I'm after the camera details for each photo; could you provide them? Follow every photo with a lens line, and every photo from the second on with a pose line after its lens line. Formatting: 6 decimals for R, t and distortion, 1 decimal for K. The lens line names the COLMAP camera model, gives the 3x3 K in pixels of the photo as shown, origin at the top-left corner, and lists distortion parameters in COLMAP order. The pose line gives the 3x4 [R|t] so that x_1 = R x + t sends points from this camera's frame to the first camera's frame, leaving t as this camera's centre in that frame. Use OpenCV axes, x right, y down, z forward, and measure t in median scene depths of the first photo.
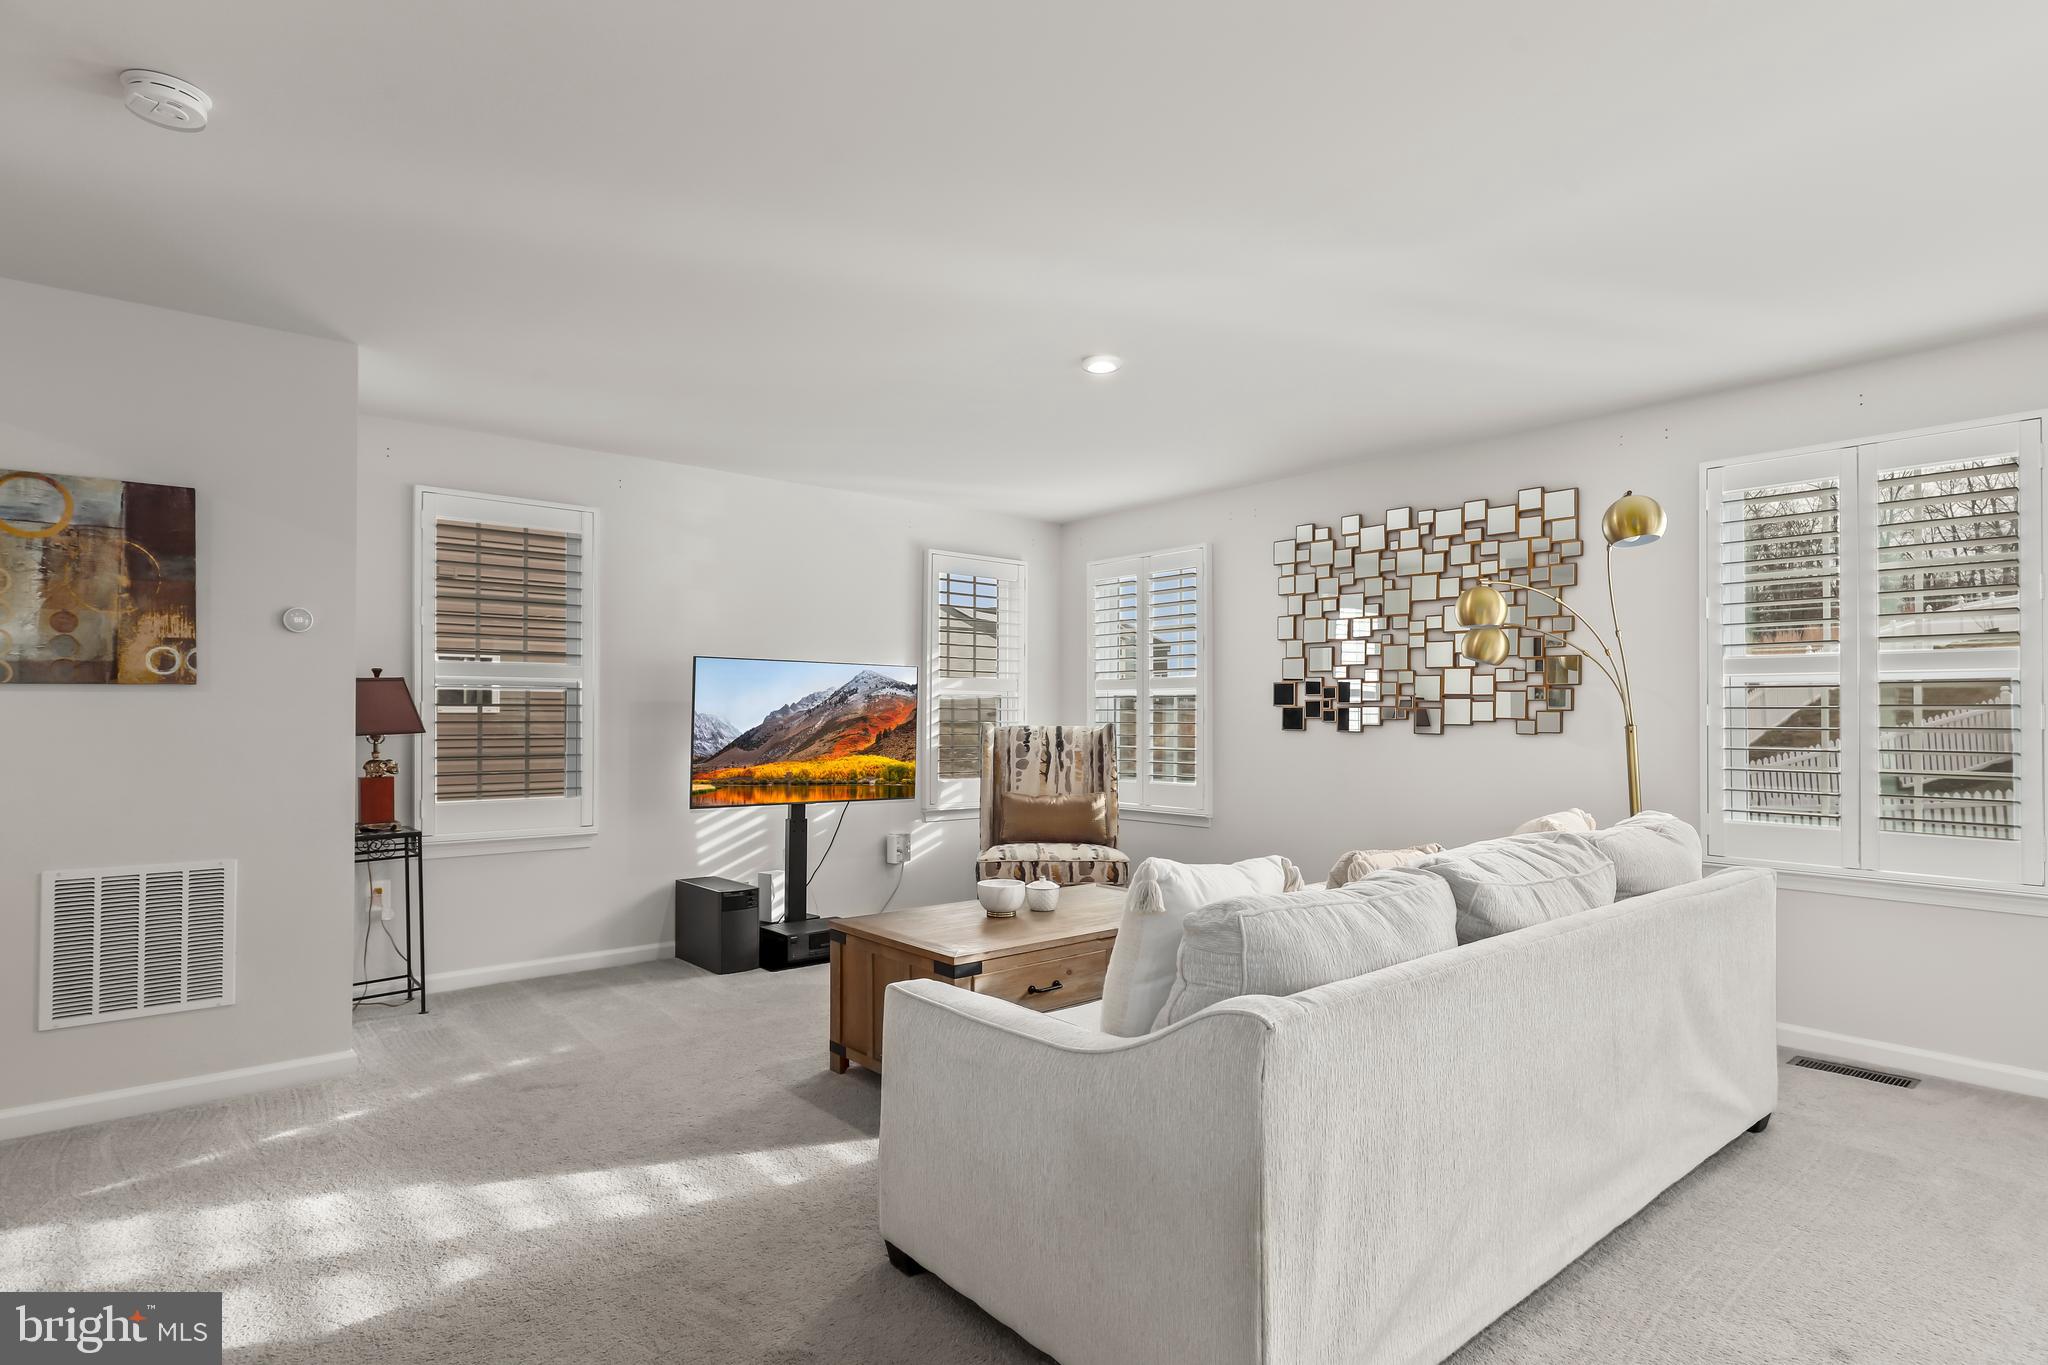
lens RADIAL K [[1061.1, 0, 1024.2], [0, 1061.1, 701.1], [0, 0, 1]] dist [-0.000074, -0.000619]
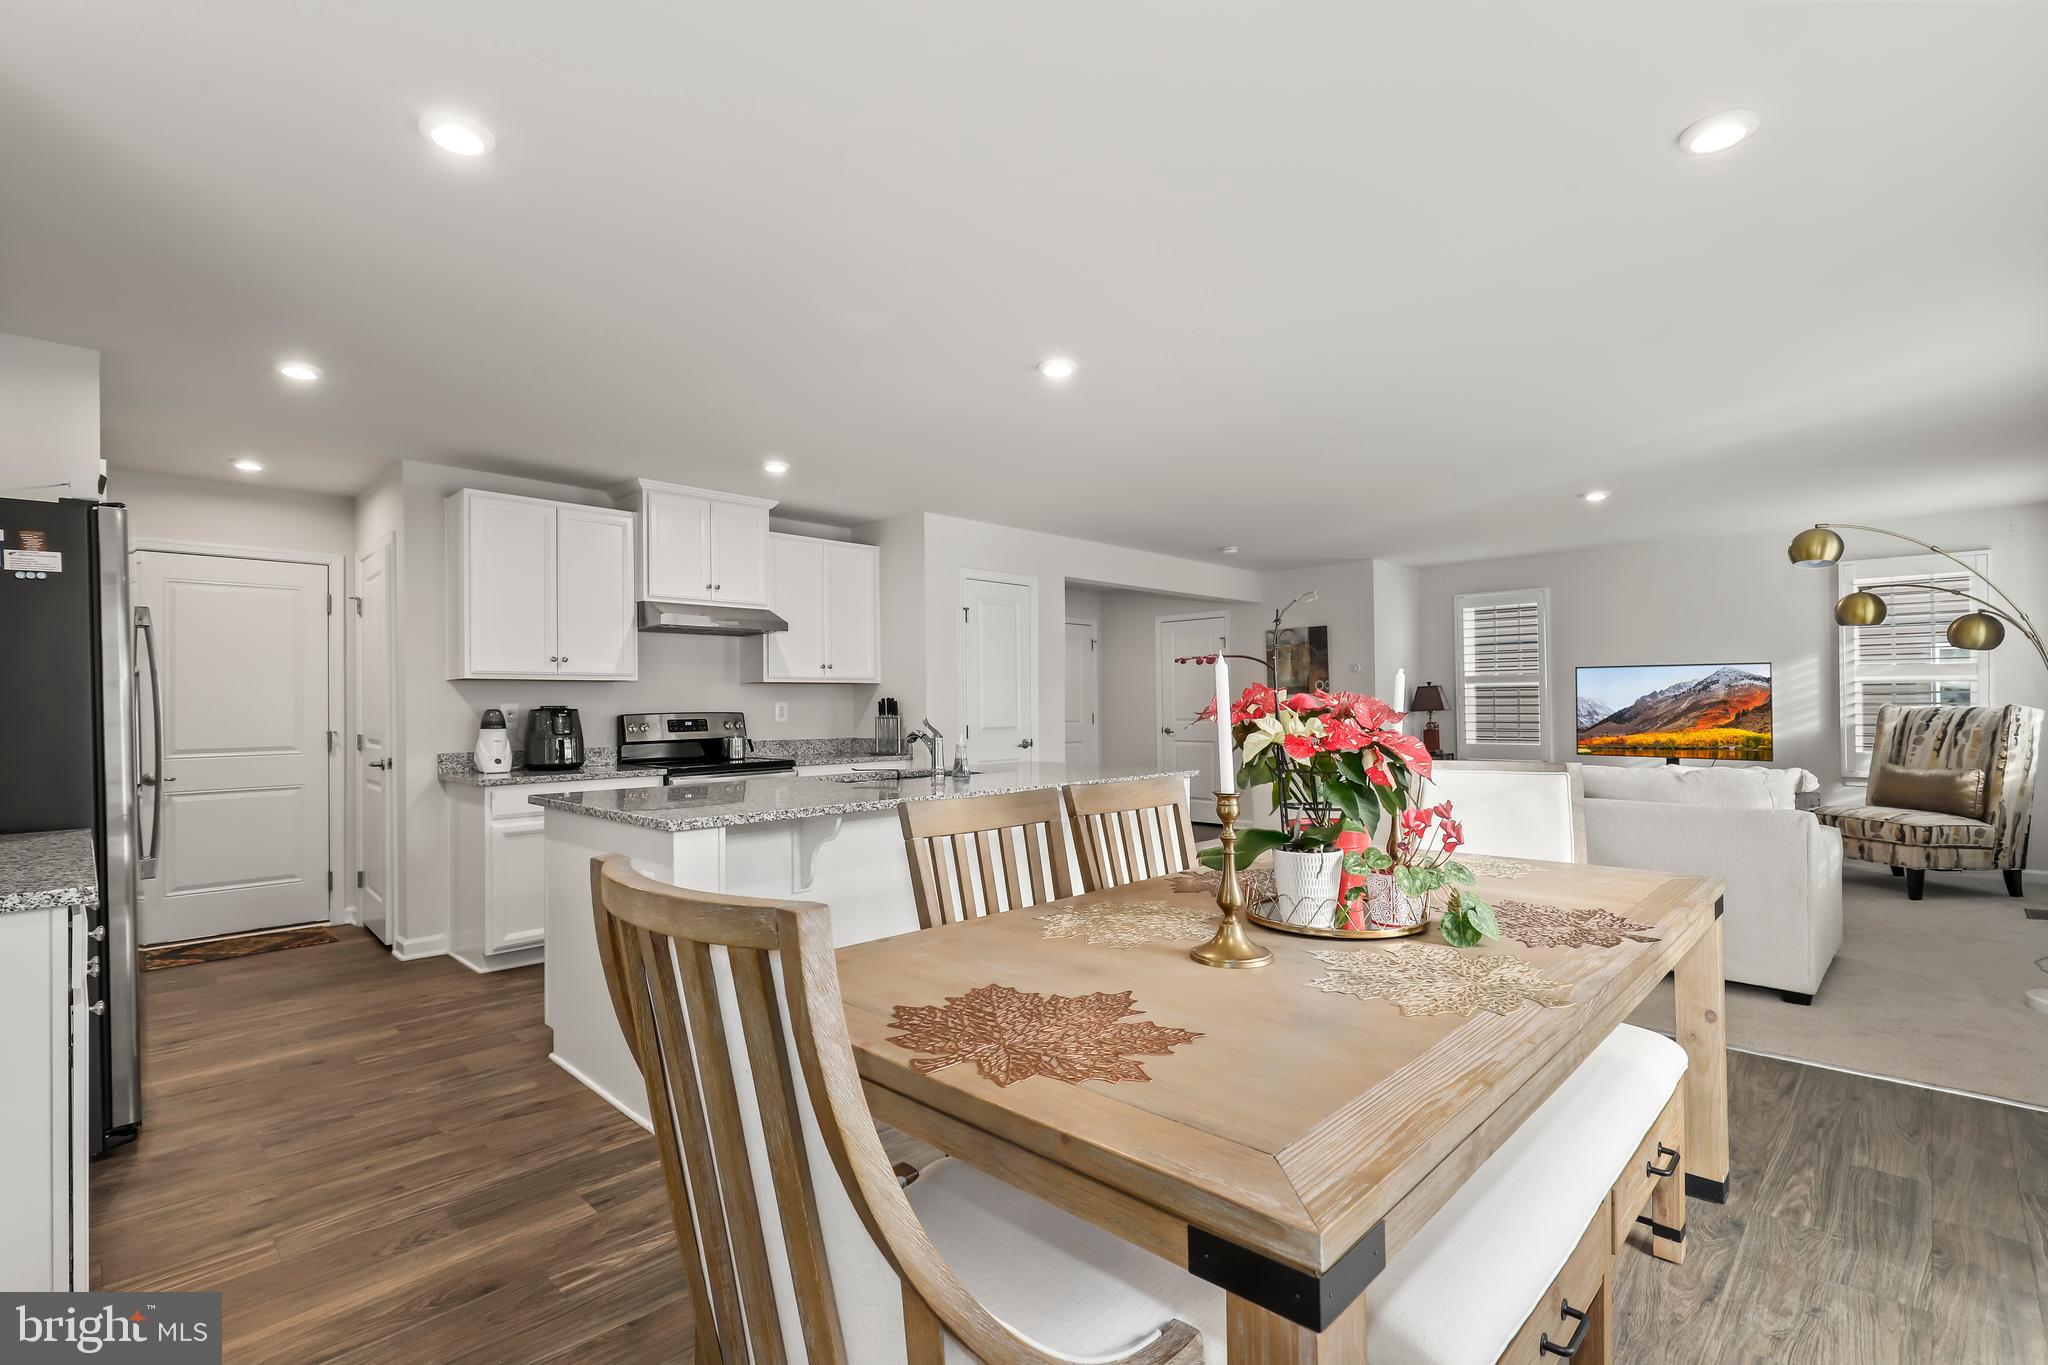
lens RADIAL K [[934.6, 0, 1022.0], [0, 934.6, 694.4], [0, 0, 1]] dist [0.003810, 0.000851]
pose [[0.099723, -0.014405, -0.994911, 1.133142], [0.022459, 0.999673, -0.012223, 0.000593], [0.994762, -0.021126, 0.100014, -0.061714]]
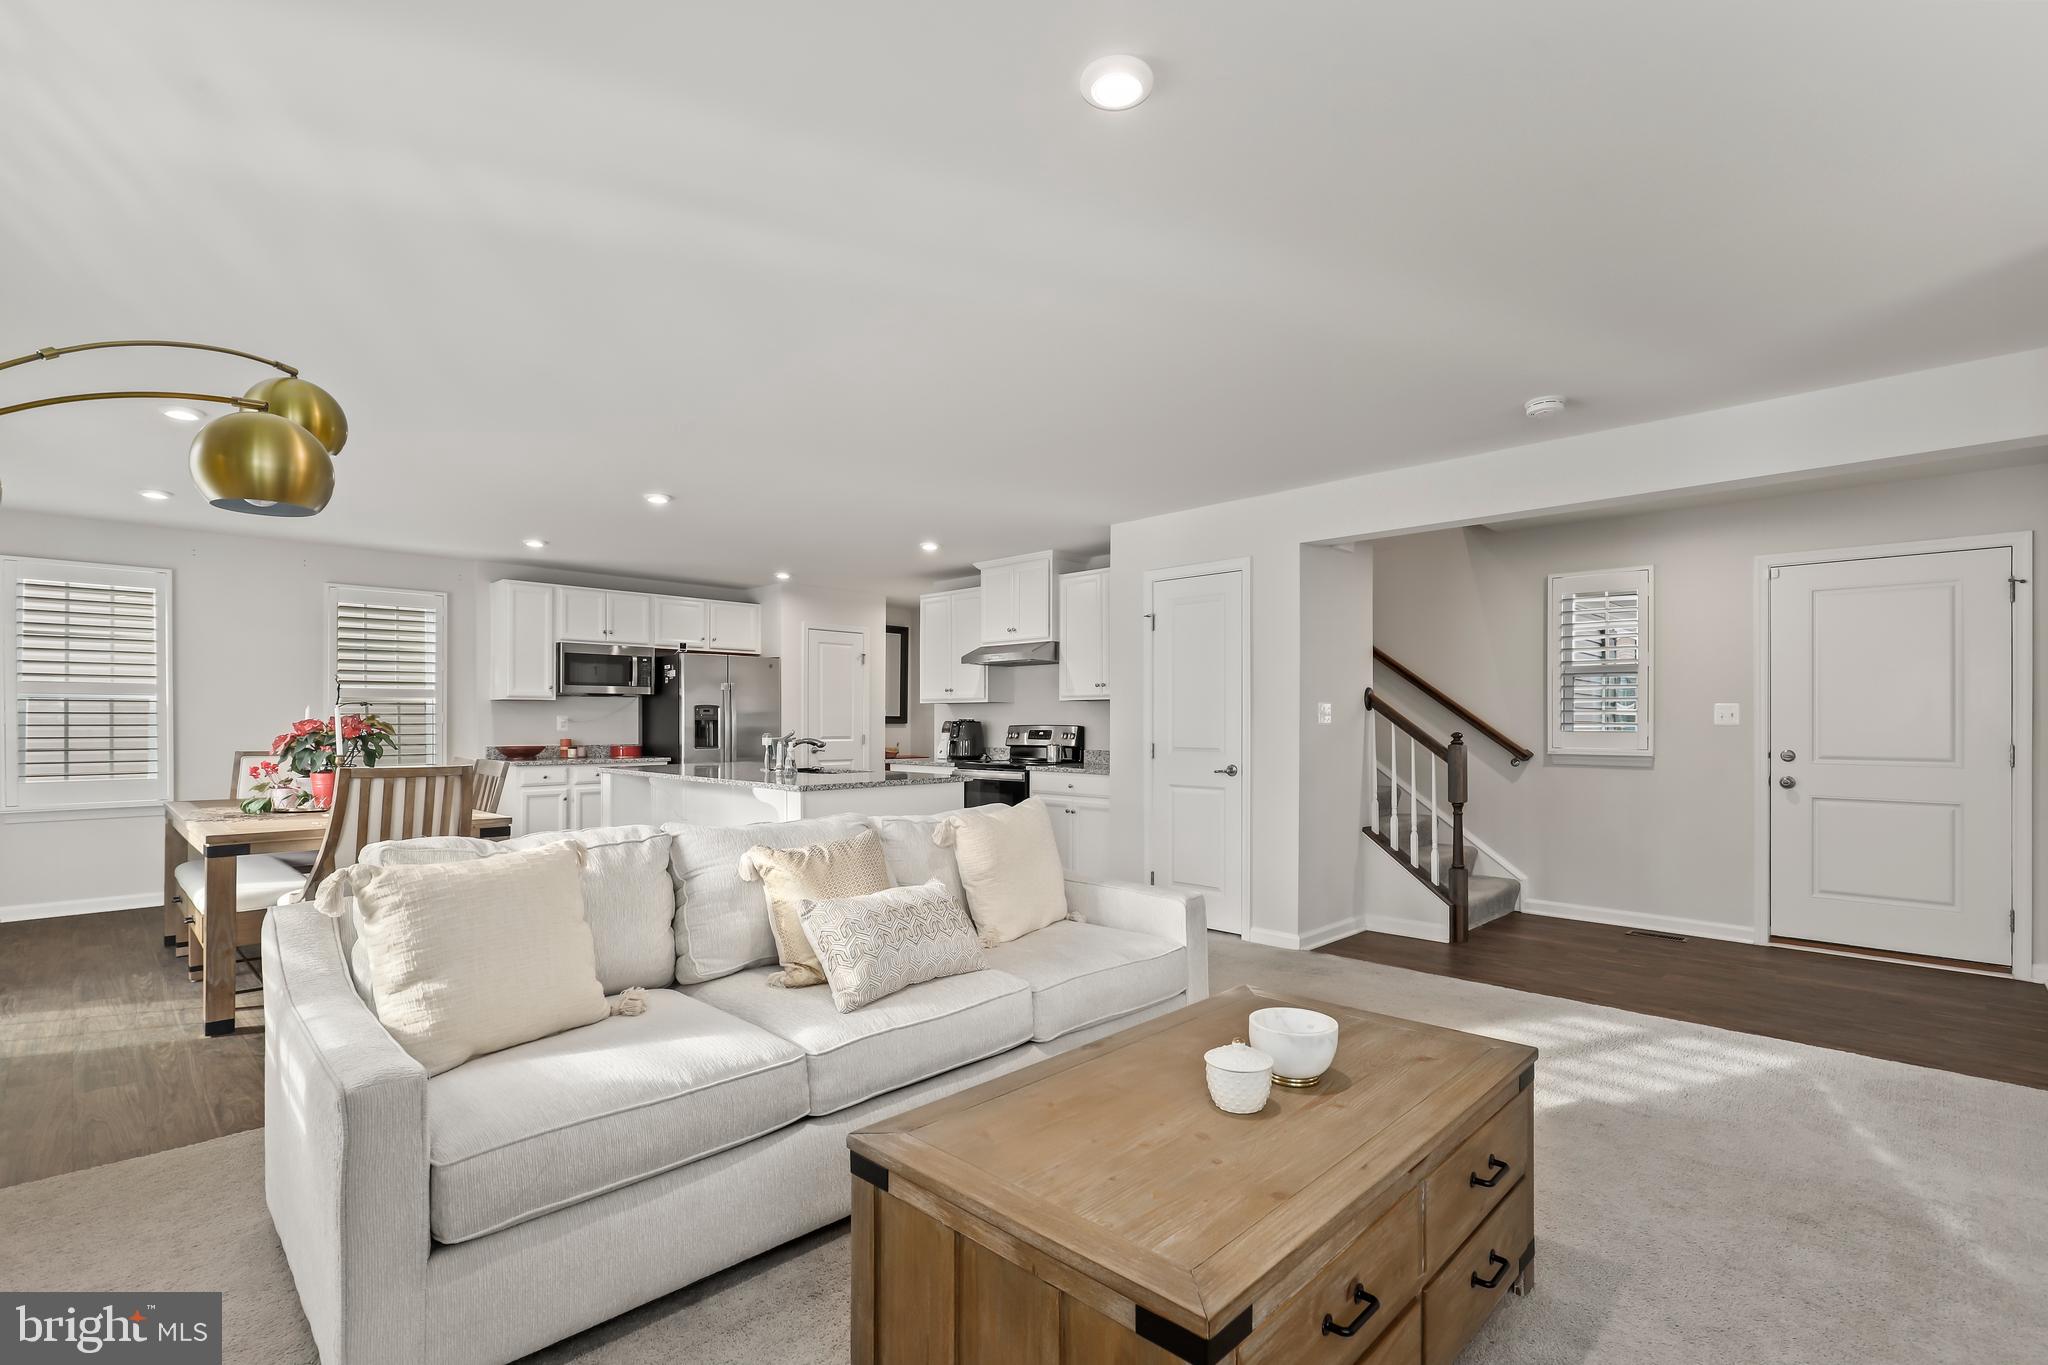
lens RADIAL K [[934.6, 0, 1019.4], [0, 934.6, 720.5], [0, 0, 1]] dist [0.003810, 0.000851]
pose [[-0.995679, -0.003892, -0.092782, 0.132028], [-0.002525, 0.999887, -0.014843, 0.014680], [0.092829, -0.014545, -0.995576, 1.125630]]
